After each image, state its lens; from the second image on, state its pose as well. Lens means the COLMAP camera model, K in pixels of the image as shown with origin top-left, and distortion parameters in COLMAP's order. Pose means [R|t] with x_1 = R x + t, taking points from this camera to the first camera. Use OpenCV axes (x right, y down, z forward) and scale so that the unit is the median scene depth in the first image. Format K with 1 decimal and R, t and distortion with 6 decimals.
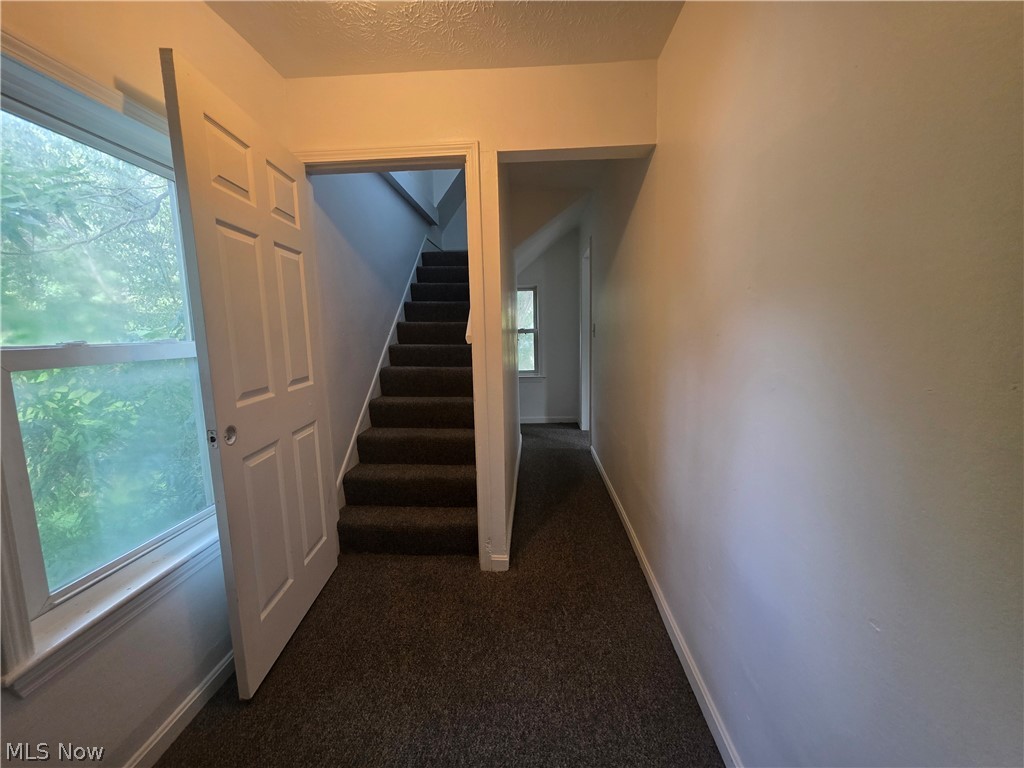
lens RADIAL K [[408.2, 0, 511.4], [0, 408.2, 382.8], [0, 0, 1]] dist [-0.001394, 0.001164]
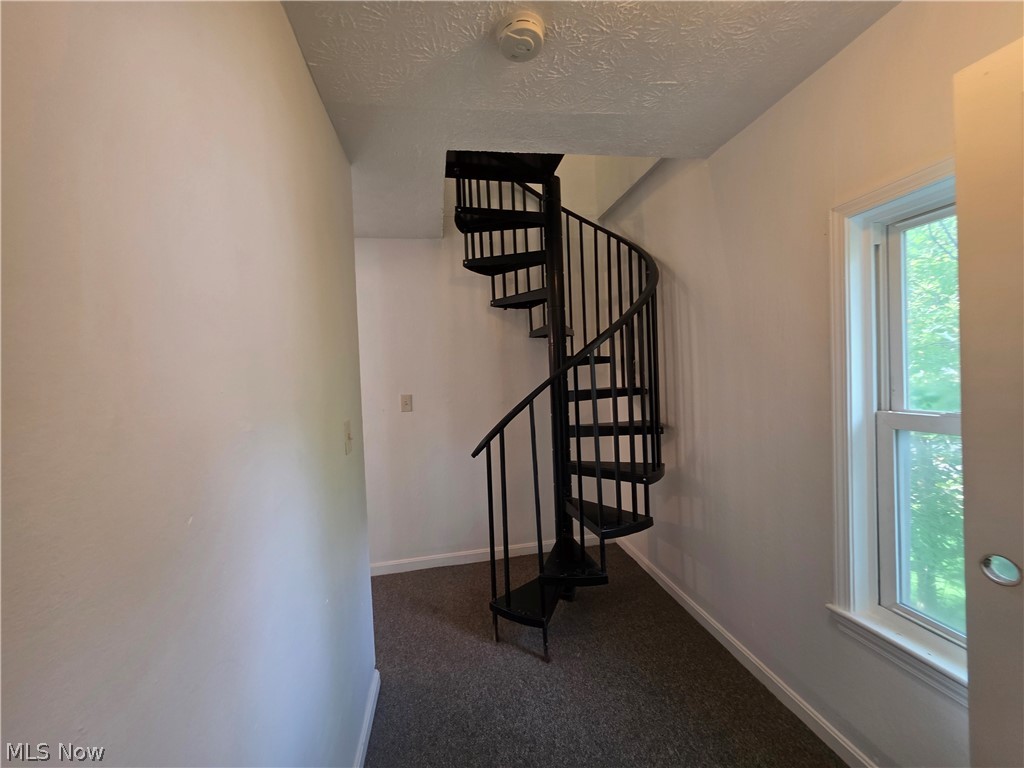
lens RADIAL K [[408.2, 0, 512.0], [0, 408.2, 384.7], [0, 0, 1]] dist [-0.001394, 0.001164]
pose [[-0.969288, 0.068213, -0.236278, 0.276003], [0.030151, 0.986477, 0.161102, -0.366229], [0.244072, 0.149030, -0.958237, 1.675859]]
